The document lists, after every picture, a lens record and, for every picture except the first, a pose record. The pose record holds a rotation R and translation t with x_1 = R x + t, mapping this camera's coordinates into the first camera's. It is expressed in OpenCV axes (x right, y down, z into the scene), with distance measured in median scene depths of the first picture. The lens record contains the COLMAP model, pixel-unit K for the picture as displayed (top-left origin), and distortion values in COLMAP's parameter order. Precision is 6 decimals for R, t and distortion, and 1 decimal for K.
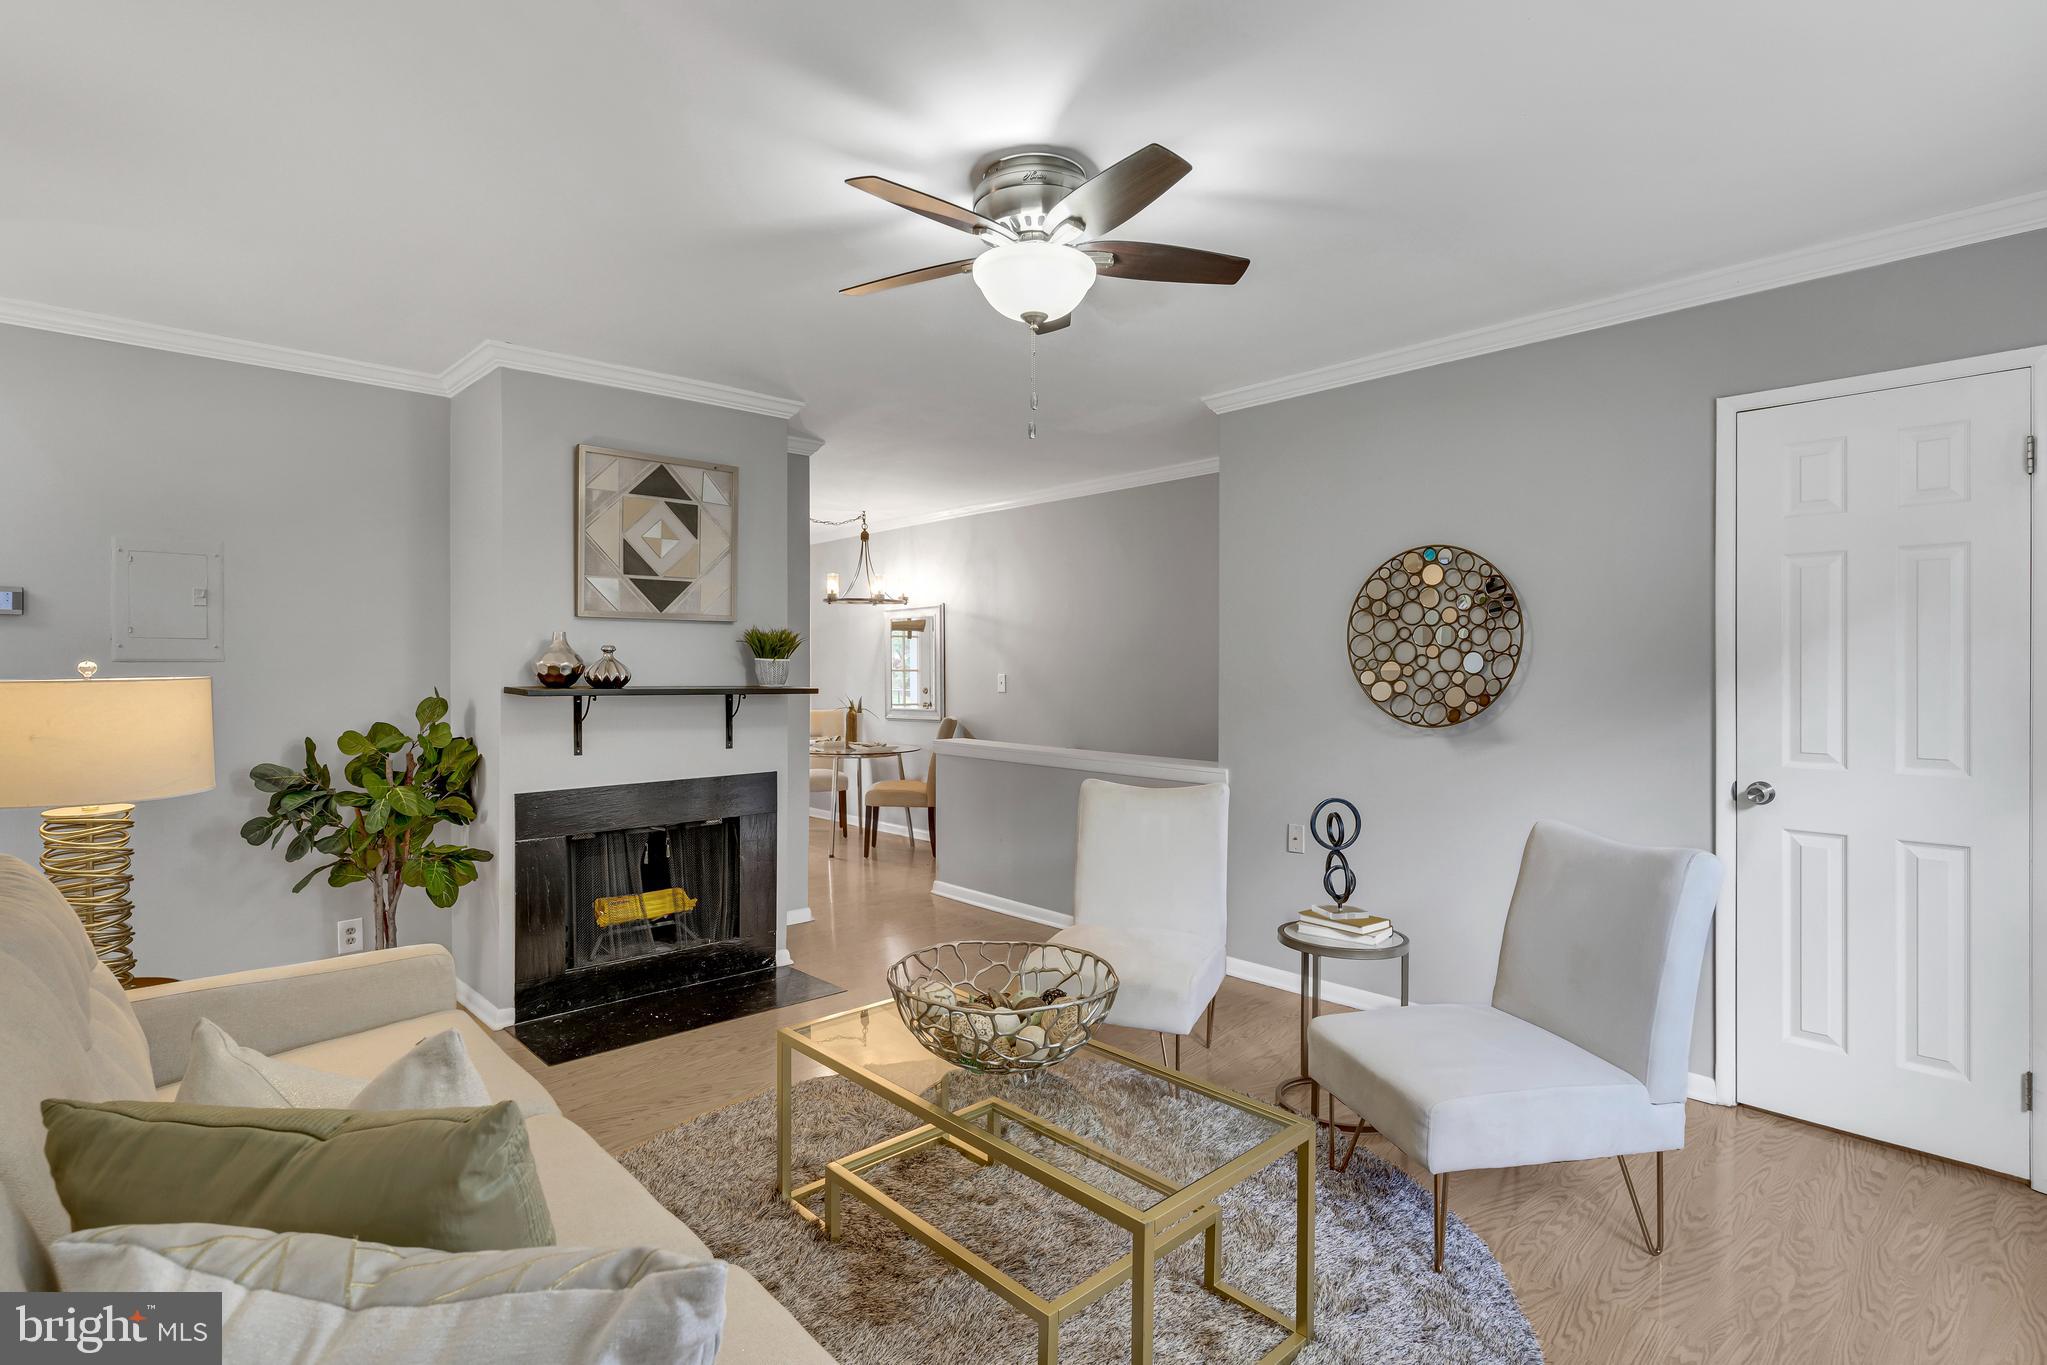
lens RADIAL K [[987.8, 0, 1016.0], [0, 987.8, 680.4], [0, 0, 1]] dist [0.005685, 0.000267]
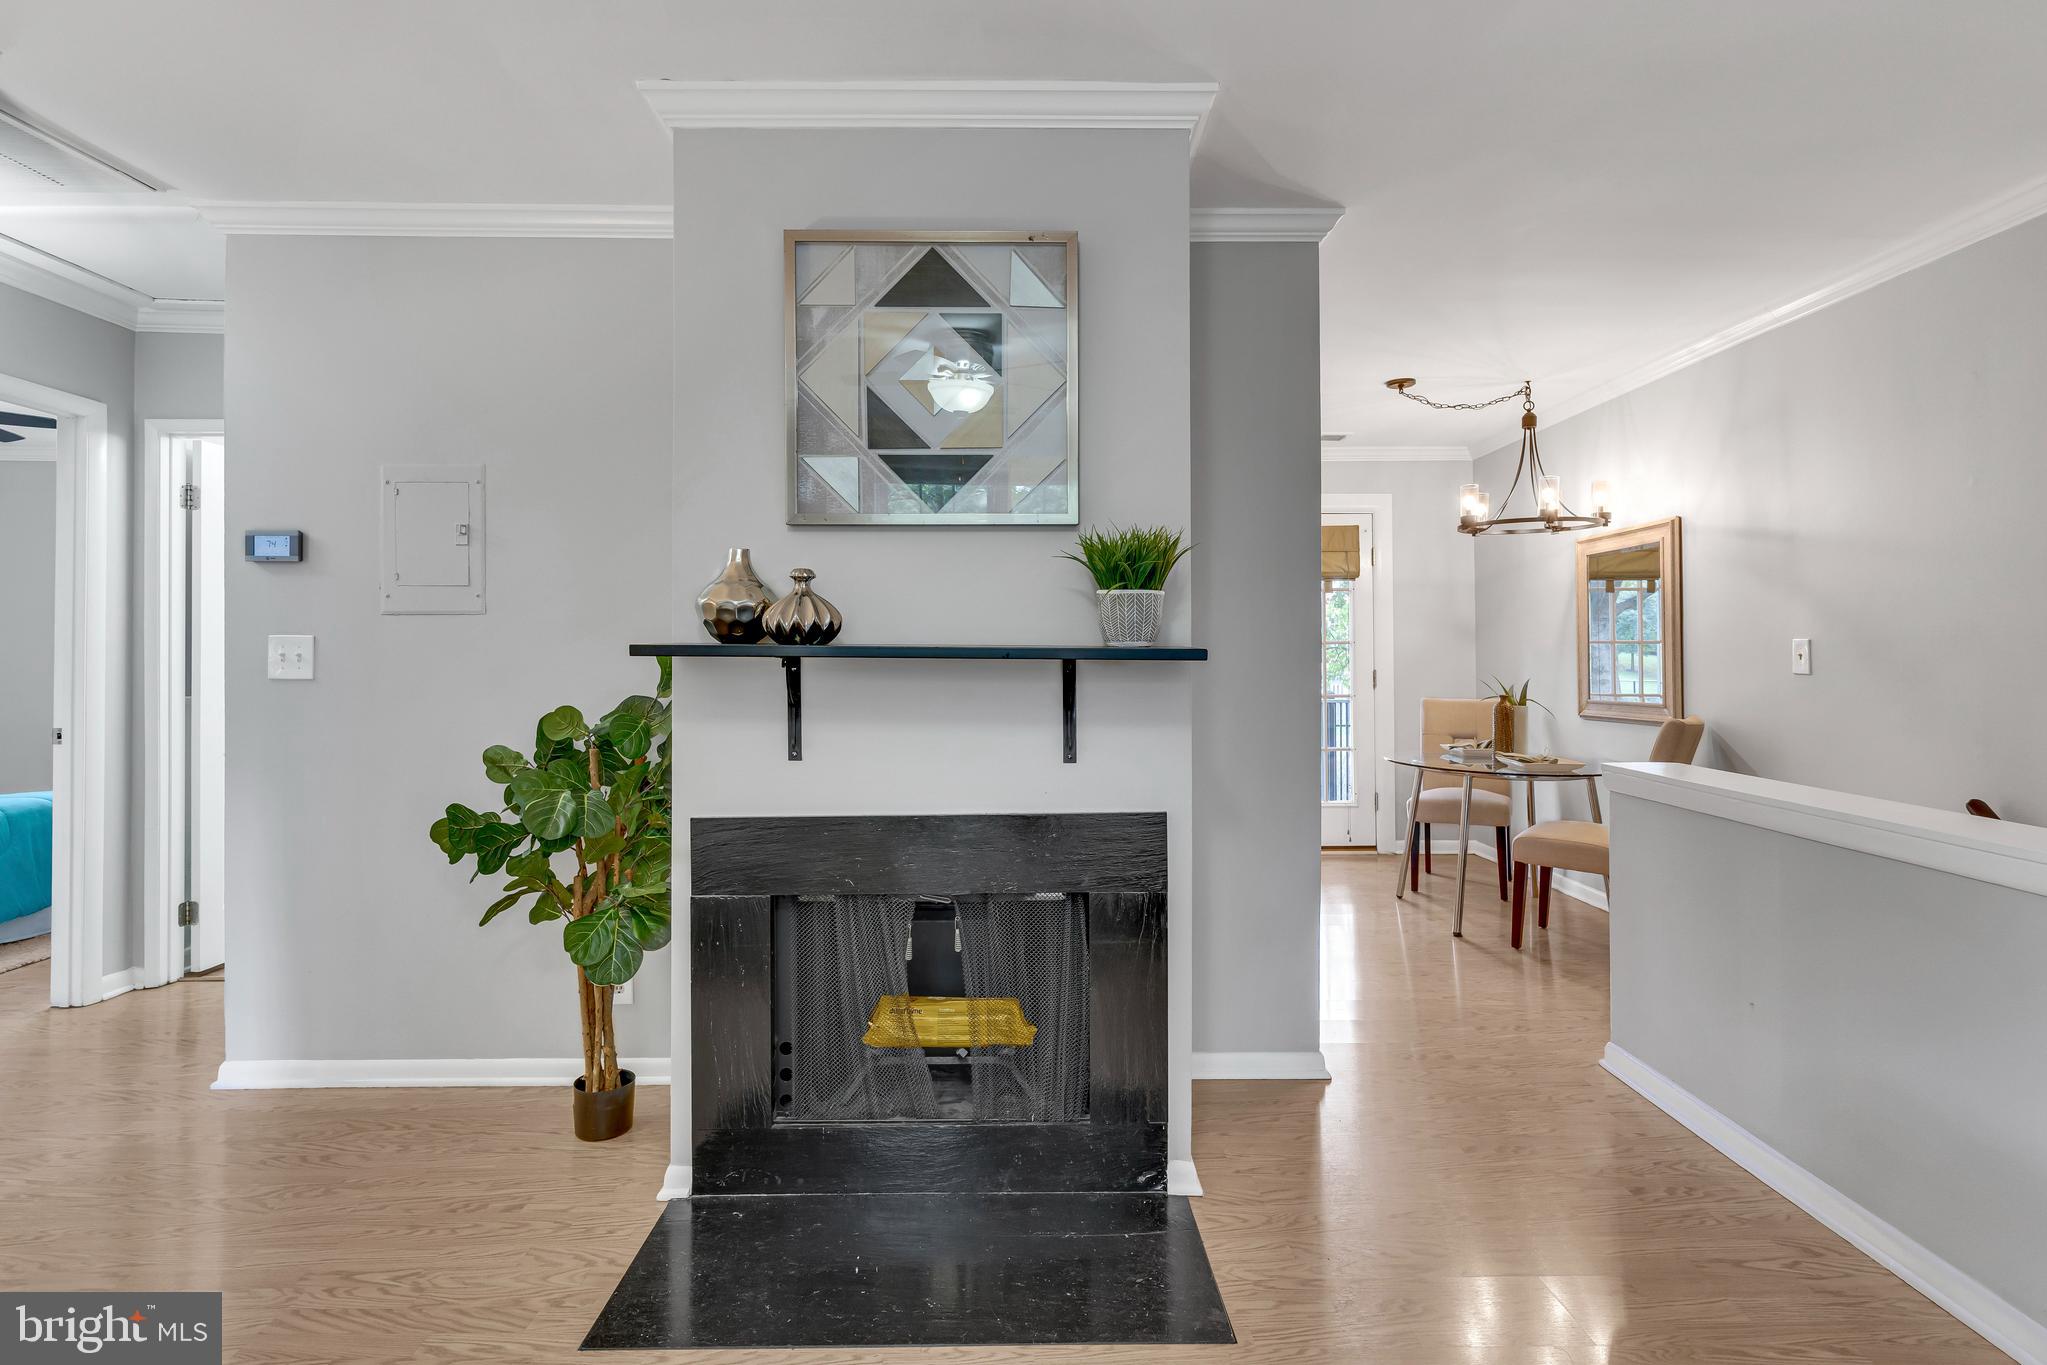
lens RADIAL K [[992.7, 0, 1020.5], [0, 992.7, 645.6], [0, 0, 1]] dist [0.012502, -0.005936]
pose [[0.740363, -0.008234, -0.672157, 0.058172], [-0.006472, 0.999791, -0.019377, 0.018170], [0.672176, 0.018696, 0.740155, 0.649224]]
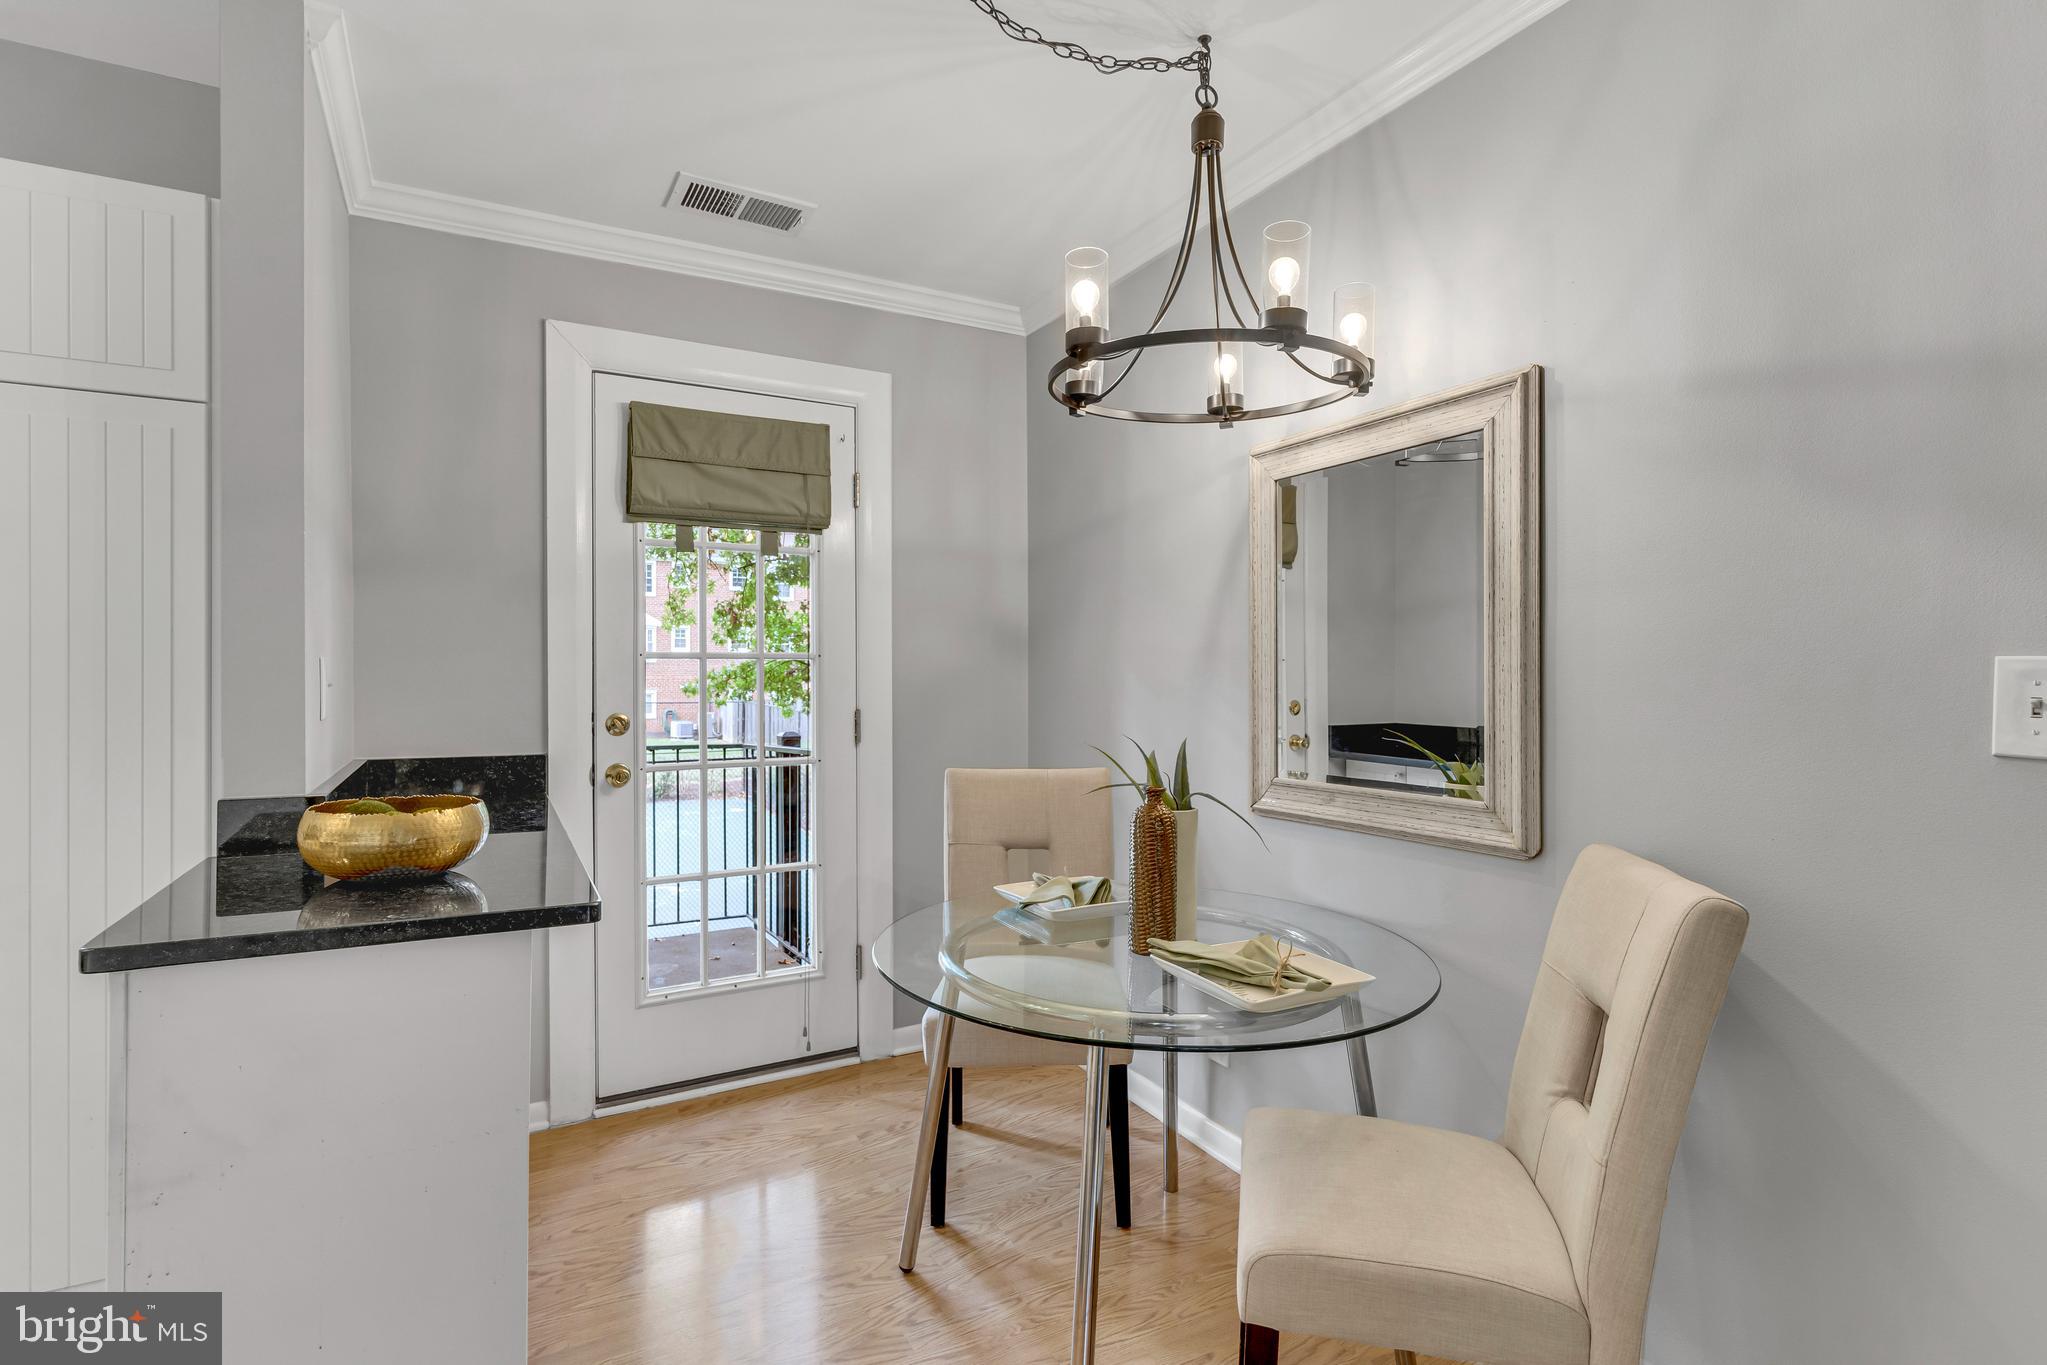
lens RADIAL K [[987.8, 0, 1034.1], [0, 987.8, 677.7], [0, 0, 1]] dist [0.005685, 0.000267]
pose [[0.975101, 0.003197, -0.221738, -0.276892], [-0.004184, 0.999983, -0.003982, -0.001900], [0.221722, 0.004811, 0.975098, 1.464521]]
